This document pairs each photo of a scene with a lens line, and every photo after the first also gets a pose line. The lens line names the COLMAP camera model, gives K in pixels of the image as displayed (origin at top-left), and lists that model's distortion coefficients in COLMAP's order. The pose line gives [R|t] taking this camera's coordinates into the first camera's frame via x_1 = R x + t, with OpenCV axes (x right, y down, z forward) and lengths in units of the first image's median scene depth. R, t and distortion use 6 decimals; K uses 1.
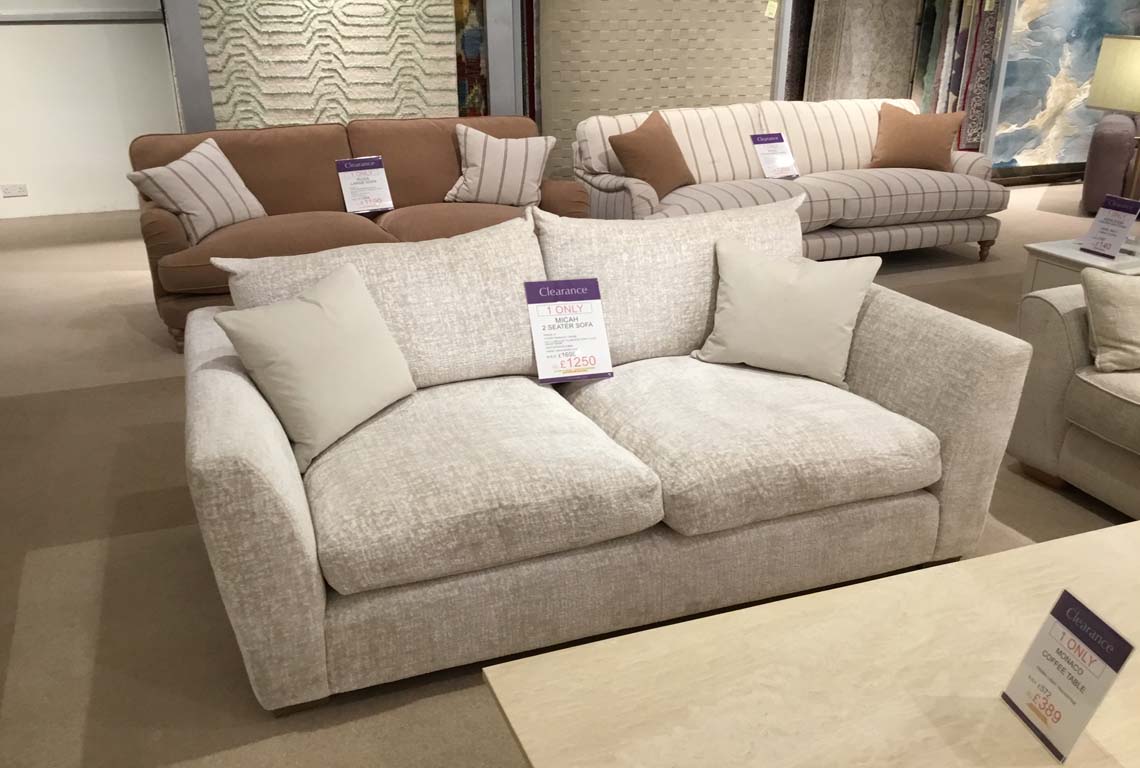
lens RADIAL K [[993.8, 0, 571.9], [0, 993.8, 427.6], [0, 0, 1]] dist [0.002151, -0.049312]
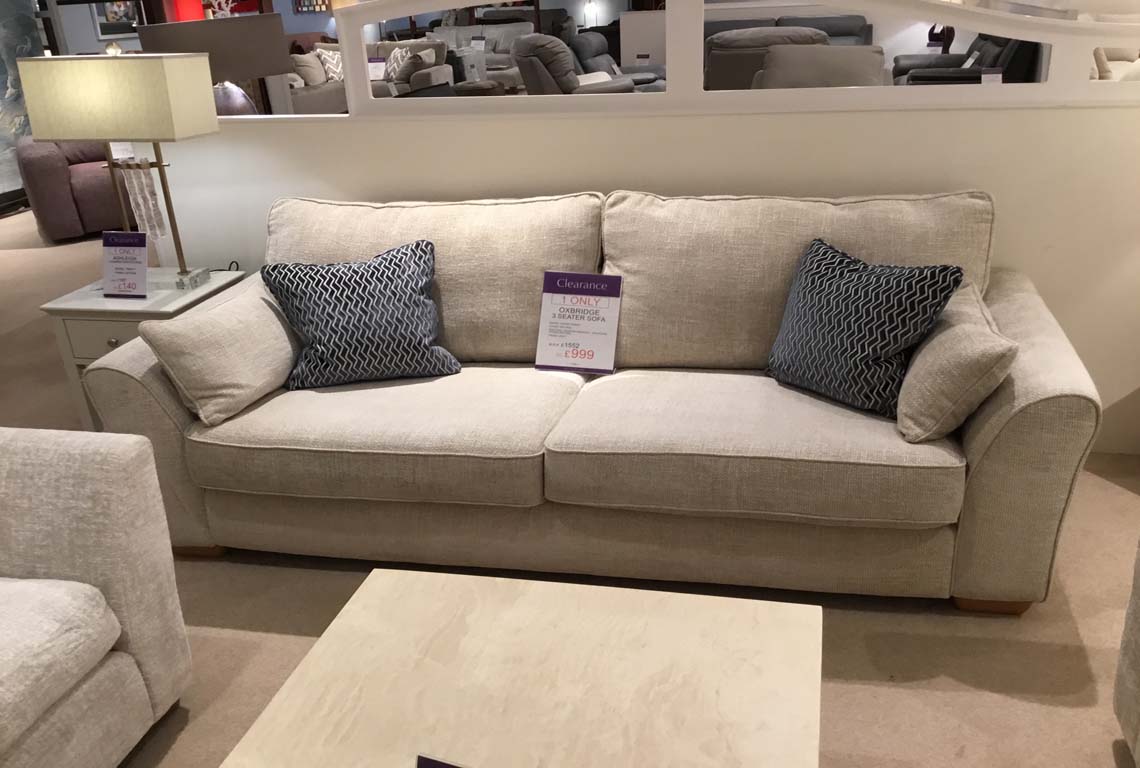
lens RADIAL K [[993.8, 0, 571.9], [0, 993.8, 427.6], [0, 0, 1]] dist [0.002151, -0.049312]
pose [[0.548842, -0.364445, 0.752298, 0.025307], [0.375861, 0.911443, 0.167331, -0.084074], [-0.746660, 0.190921, 0.637219, 0.165793]]
